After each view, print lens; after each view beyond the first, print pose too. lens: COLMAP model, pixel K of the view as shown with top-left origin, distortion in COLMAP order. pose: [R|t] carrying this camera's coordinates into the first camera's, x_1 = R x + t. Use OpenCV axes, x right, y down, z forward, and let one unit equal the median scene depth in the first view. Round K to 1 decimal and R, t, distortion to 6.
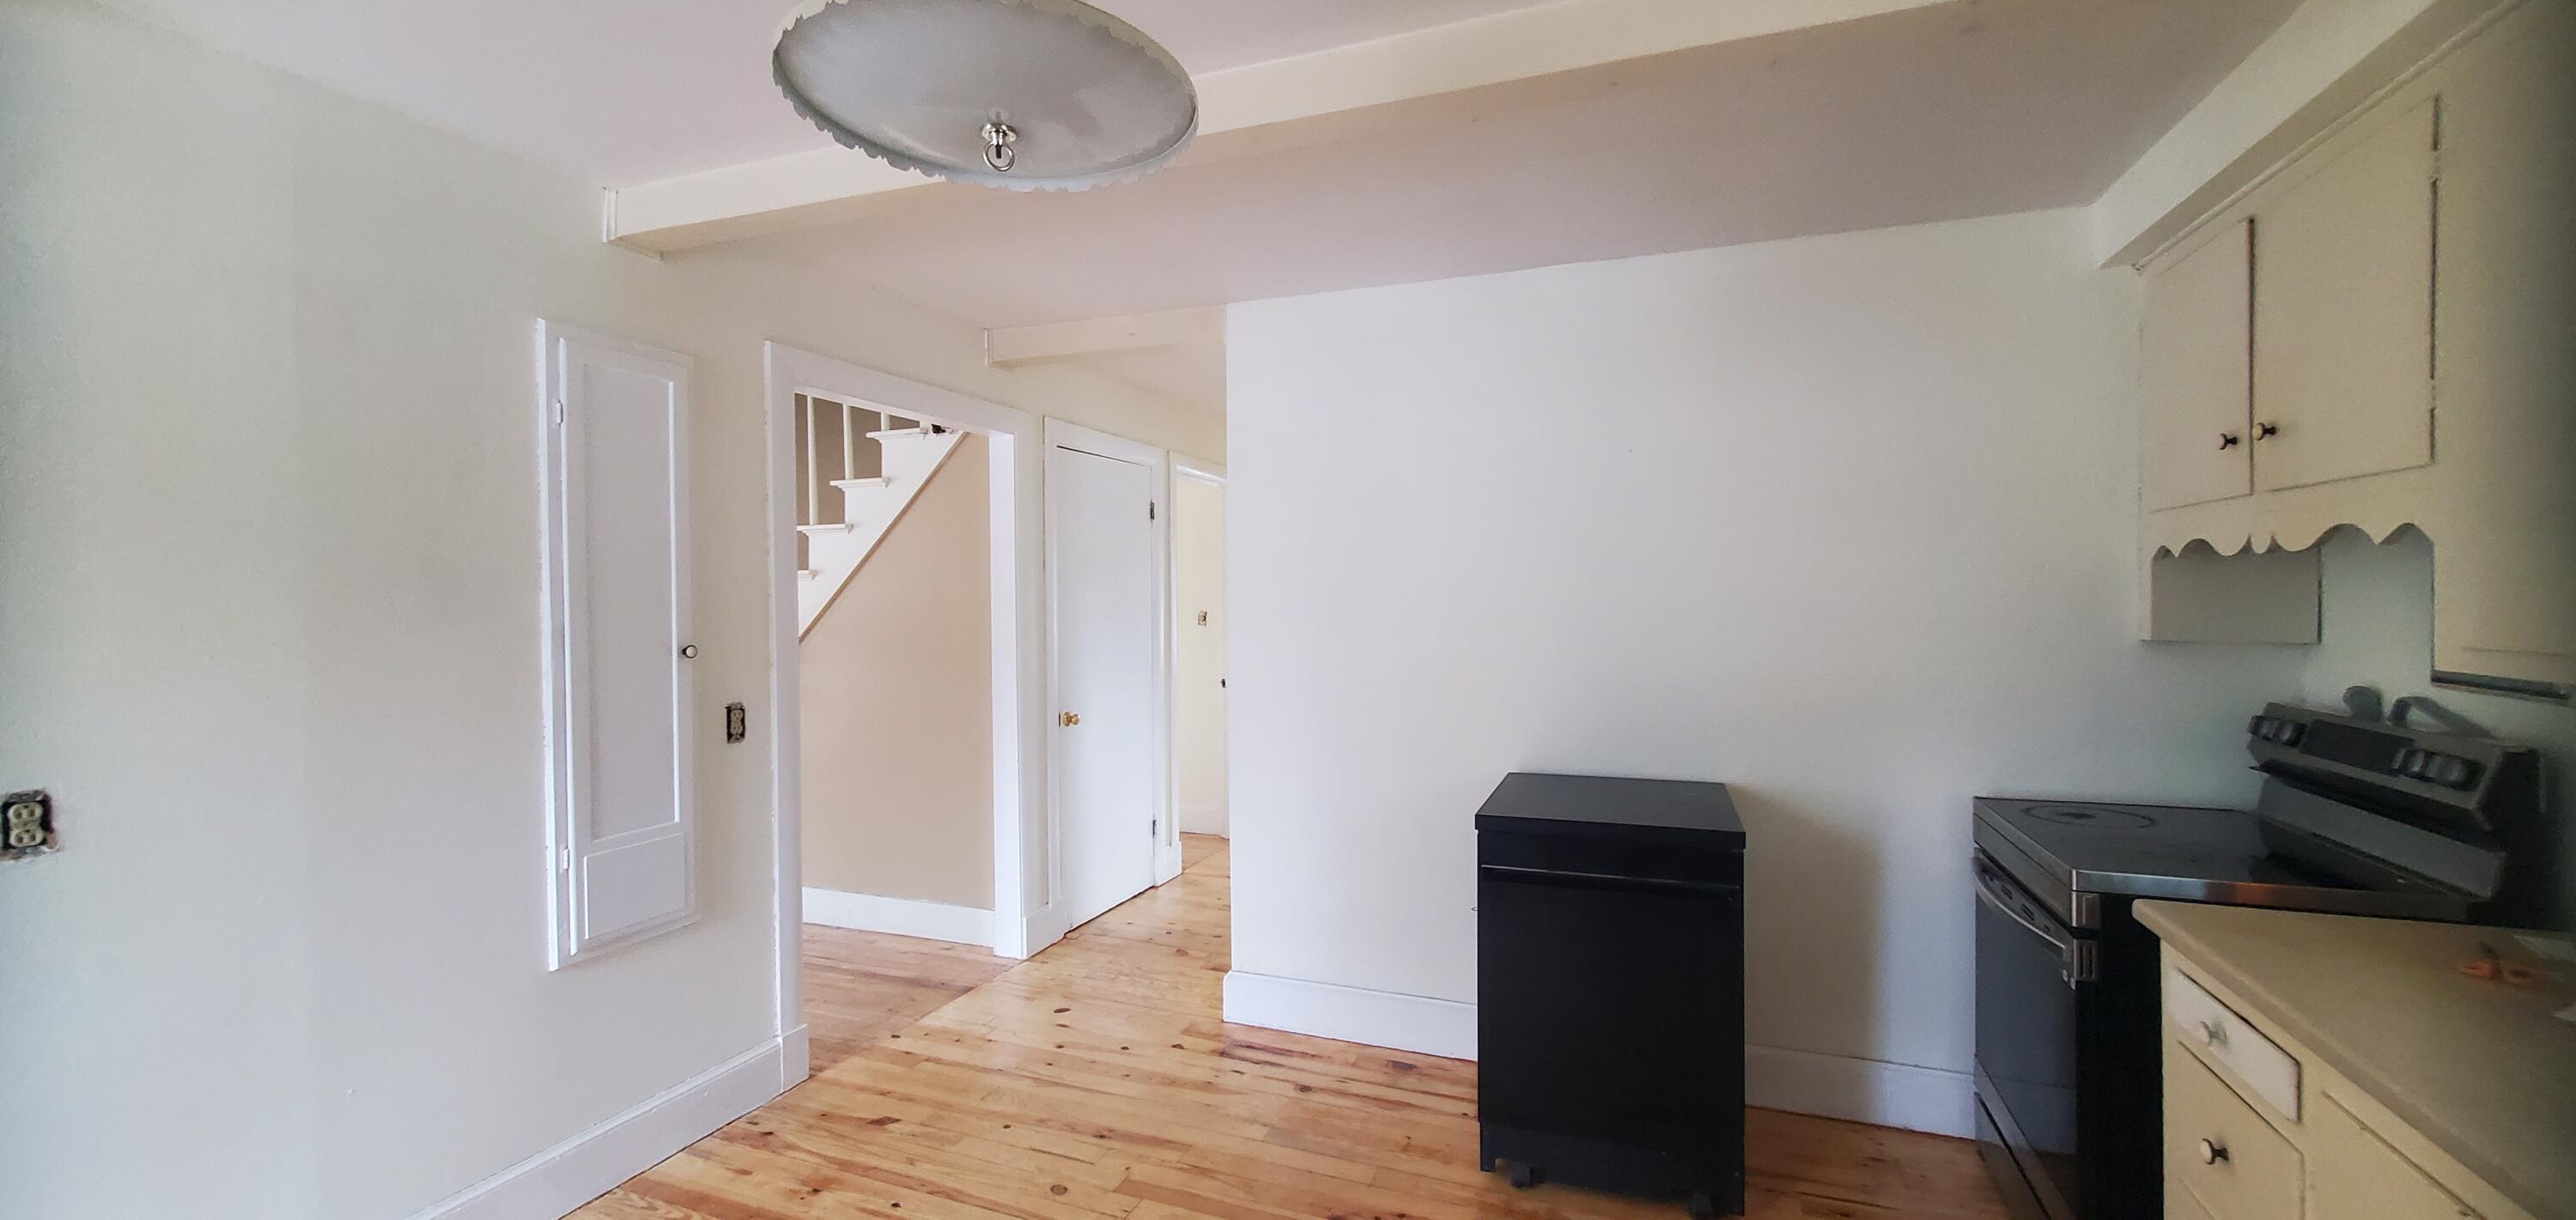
lens RADIAL K [[1017.1, 0, 1305.8], [0, 1017.1, 611.6], [0, 0, 1]] dist [0.001737, -0.003681]
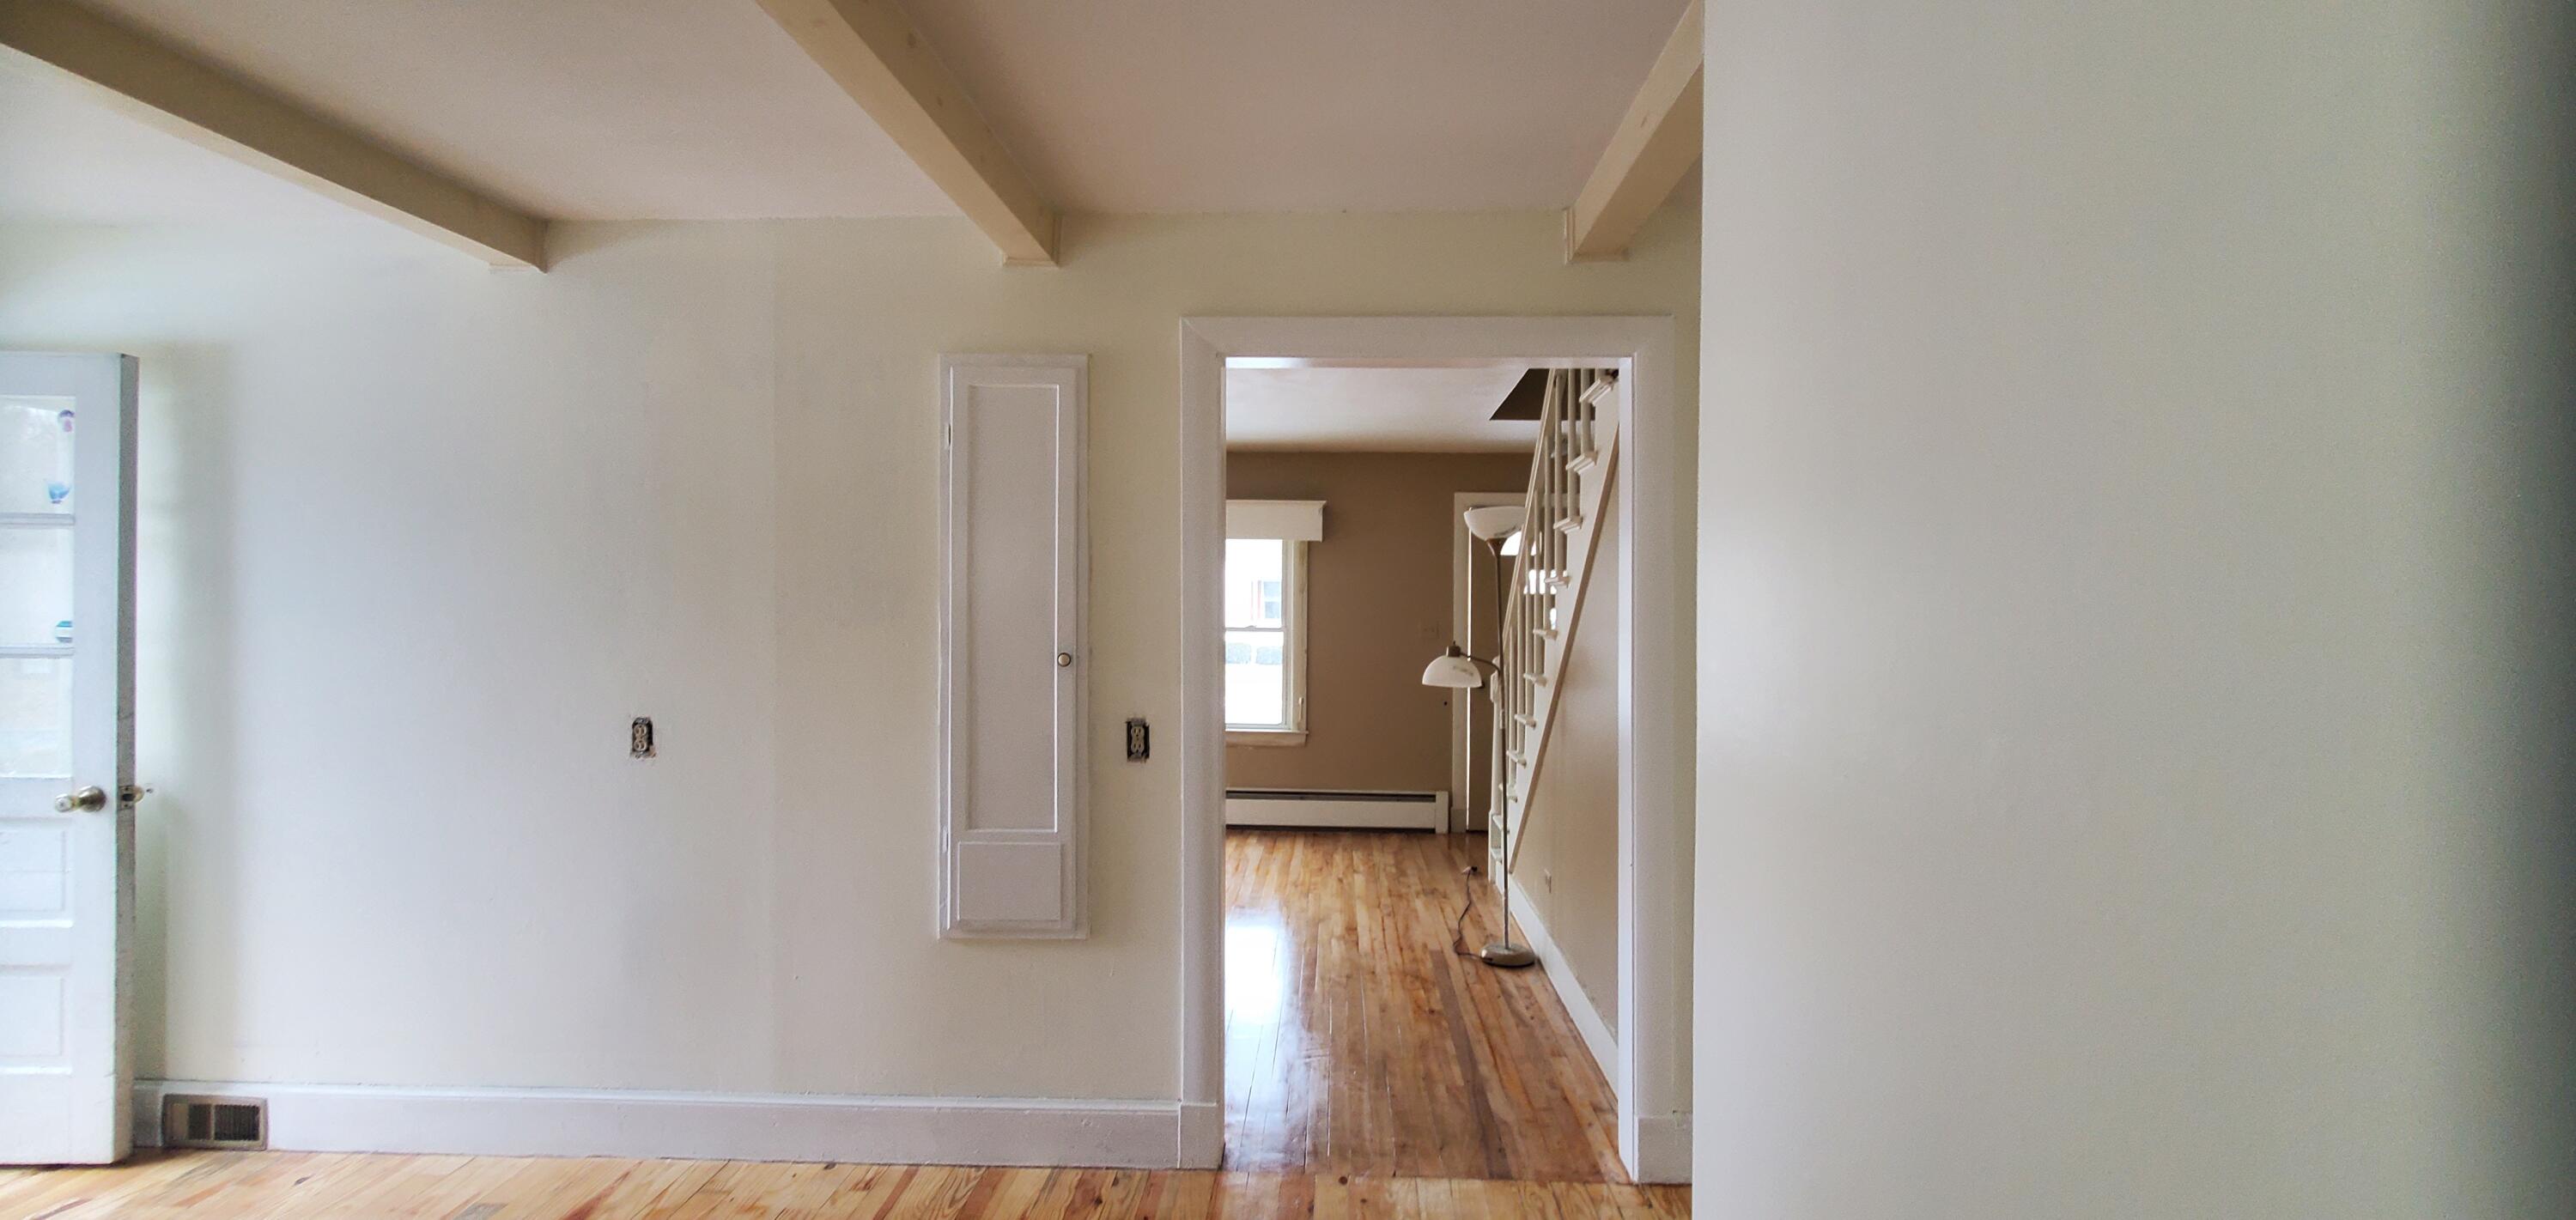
lens RADIAL K [[1017.1, 0, 1305.8], [0, 1017.1, 611.6], [0, 0, 1]] dist [0.001737, -0.003681]
pose [[0.323385, 0.010350, -0.946211, 0.380104], [-0.026179, 0.999655, 0.001988, -0.013963], [0.945905, 0.024128, 0.323545, 0.882187]]
